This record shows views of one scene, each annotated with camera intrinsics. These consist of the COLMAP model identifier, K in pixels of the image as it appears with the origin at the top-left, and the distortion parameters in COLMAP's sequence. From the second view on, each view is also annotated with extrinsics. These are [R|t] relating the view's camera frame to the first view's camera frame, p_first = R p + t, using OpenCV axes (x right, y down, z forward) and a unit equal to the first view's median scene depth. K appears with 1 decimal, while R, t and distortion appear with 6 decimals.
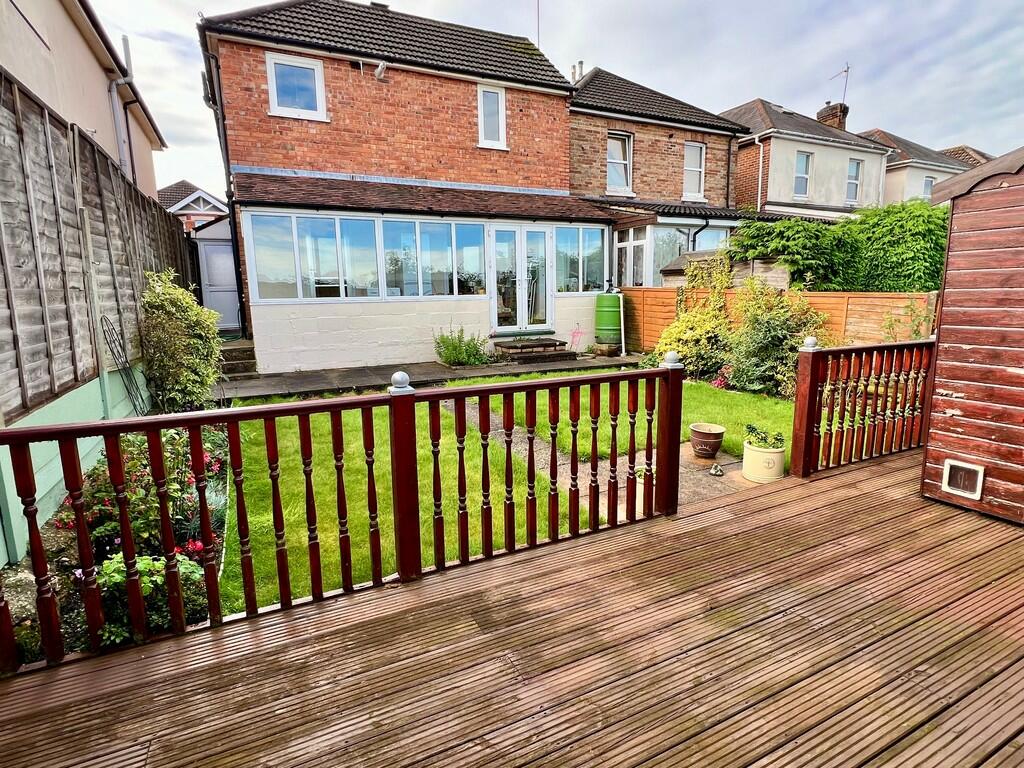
lens RADIAL K [[519.6, 0, 516.3], [0, 519.6, 380.5], [0, 0, 1]] dist [-0.003670, 0.002622]
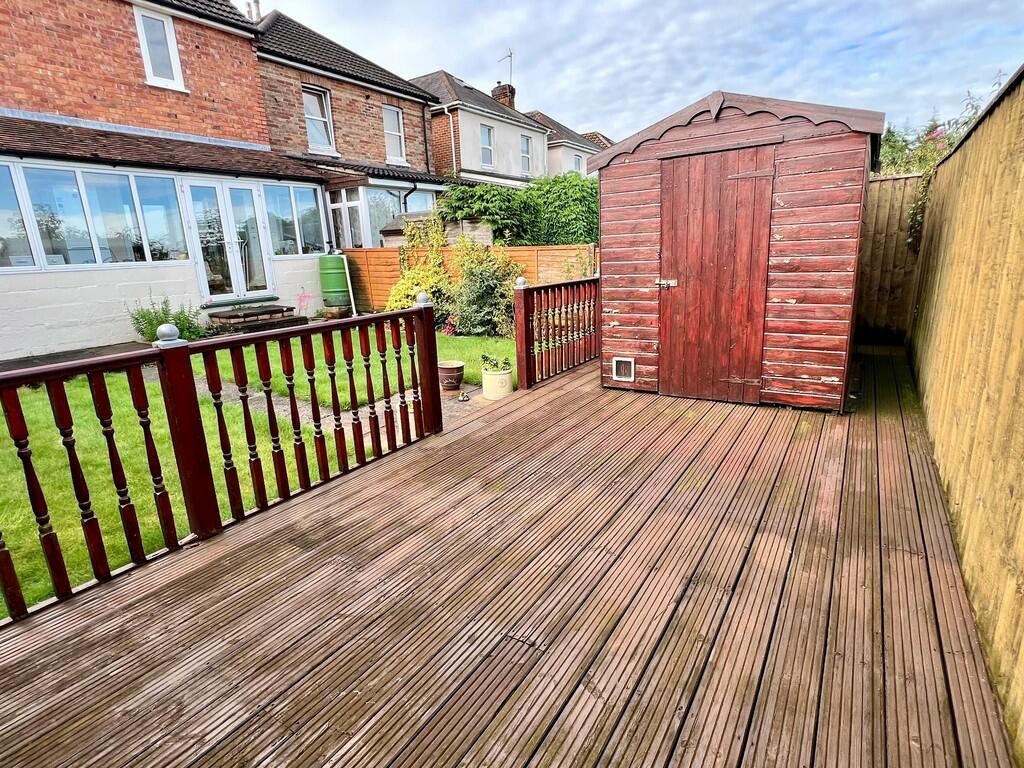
lens RADIAL K [[519.6, 0, 507.7], [0, 519.6, 383.1], [0, 0, 1]] dist [-0.003670, 0.002622]
pose [[0.865823, -0.146115, 0.478540, -0.086183], [0.114620, 0.988898, 0.094563, 0.040485], [-0.487045, -0.027024, 0.872959, -0.078701]]
